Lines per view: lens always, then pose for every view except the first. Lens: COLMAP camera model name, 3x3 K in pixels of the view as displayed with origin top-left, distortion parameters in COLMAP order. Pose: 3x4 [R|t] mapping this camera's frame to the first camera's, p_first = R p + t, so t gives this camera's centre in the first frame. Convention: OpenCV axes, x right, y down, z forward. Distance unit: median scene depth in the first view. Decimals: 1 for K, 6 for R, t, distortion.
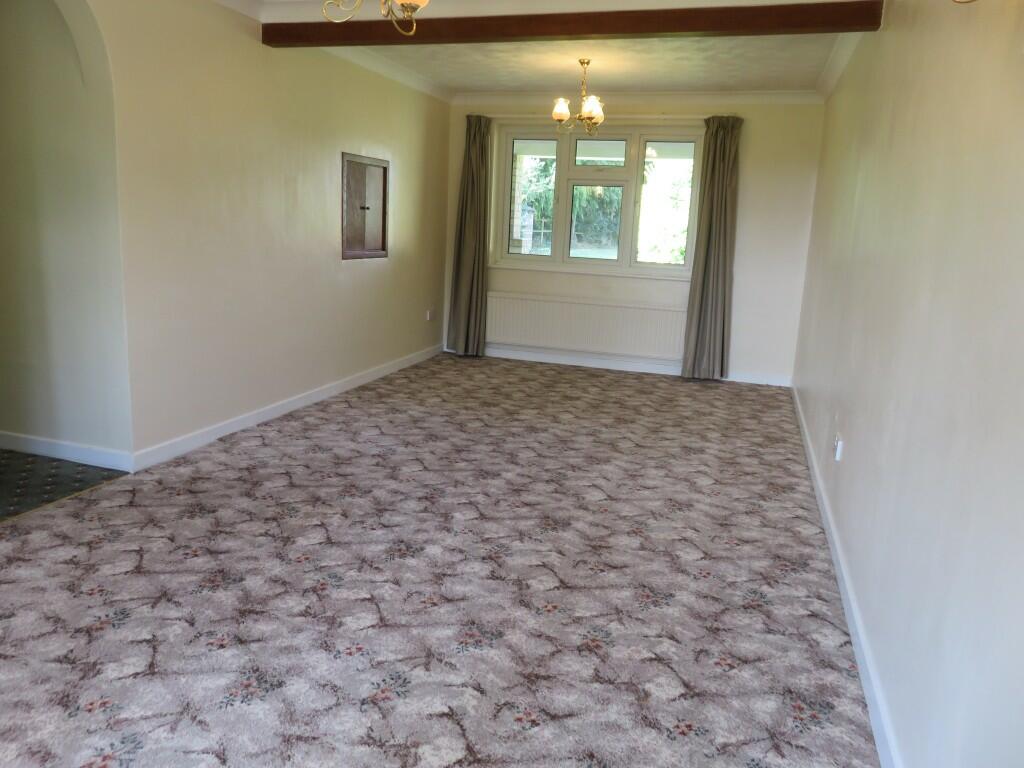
lens RADIAL K [[772.2, 0, 512.0], [0, 772.2, 384.0], [0, 0, 1]] dist [0.002642, 0.000804]
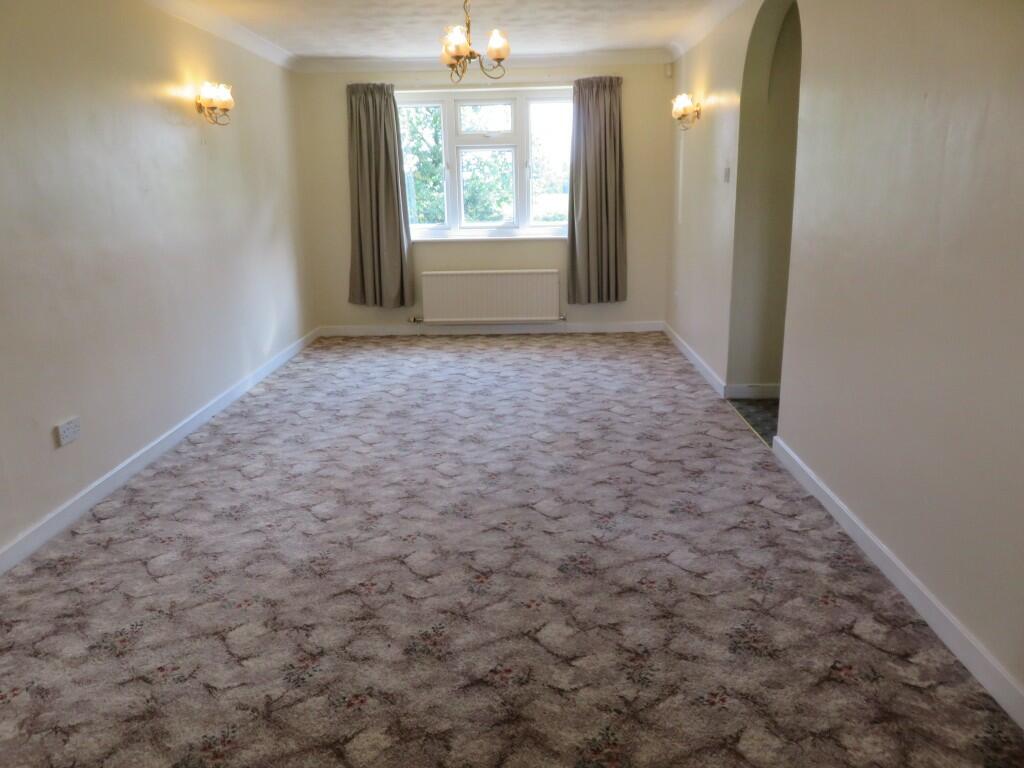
lens RADIAL K [[772.2, 0, 512.0], [0, 772.2, 384.0], [0, 0, 1]] dist [0.002642, 0.000804]
pose [[-0.960360, 0.036675, -0.276341, 0.138211], [-0.087428, 0.901666, 0.423503, -0.375746], [0.264699, 0.430875, -0.862717, 1.725392]]
